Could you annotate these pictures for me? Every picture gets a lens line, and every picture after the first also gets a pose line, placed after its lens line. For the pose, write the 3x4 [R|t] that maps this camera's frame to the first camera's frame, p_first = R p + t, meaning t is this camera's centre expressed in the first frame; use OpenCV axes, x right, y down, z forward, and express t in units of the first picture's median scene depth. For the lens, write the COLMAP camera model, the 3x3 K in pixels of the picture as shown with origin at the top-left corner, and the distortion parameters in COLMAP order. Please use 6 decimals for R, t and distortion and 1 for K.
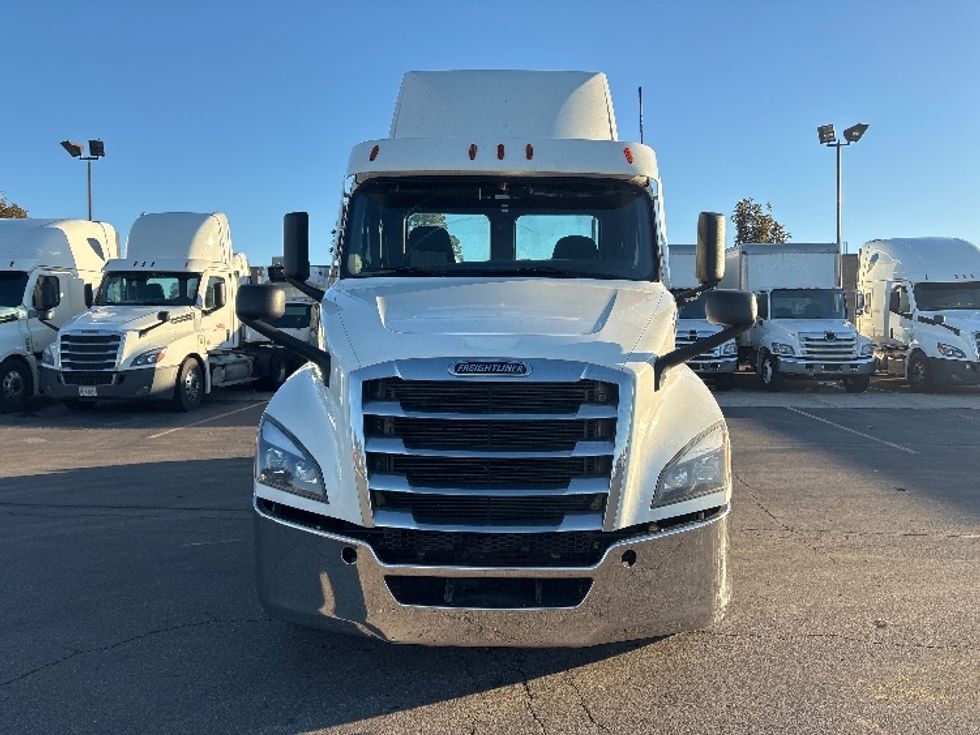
lens RADIAL K [[740.6, 0, 490.0], [0, 740.6, 367.5], [0, 0, 1]] dist [0.110645, -0.137042]
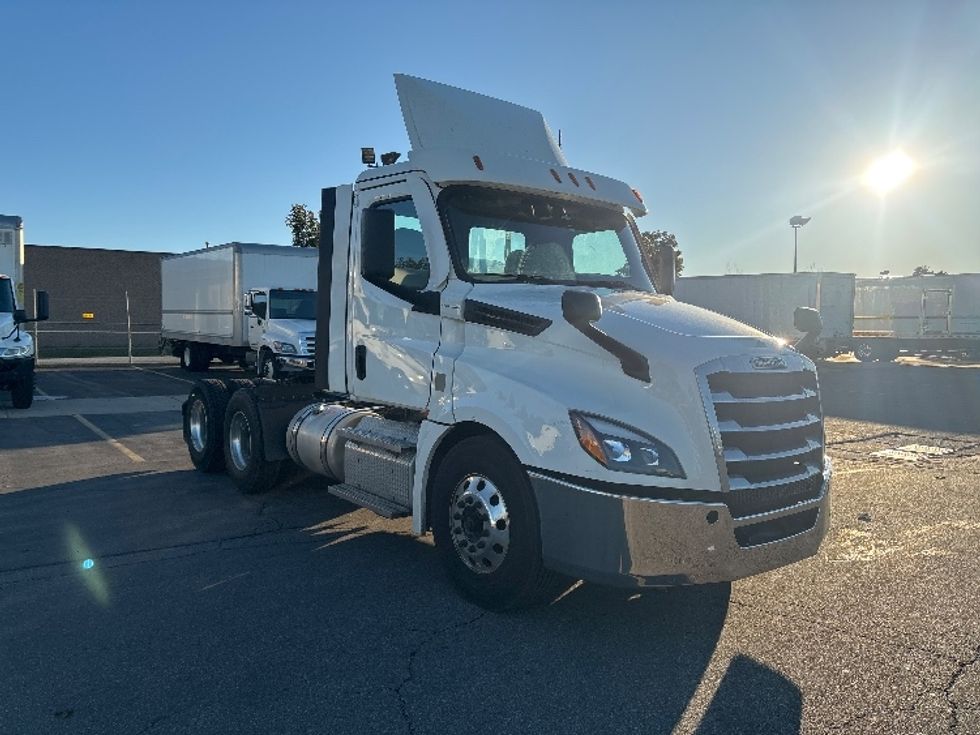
lens RADIAL K [[740.6, 0, 490.0], [0, 740.6, 367.5], [0, 0, 1]] dist [0.110645, -0.137042]
pose [[0.775096, -0.029452, 0.631157, -0.646095], [0.028457, 0.999527, 0.011695, -0.010757], [-0.631202, 0.008896, 0.775567, 0.139316]]
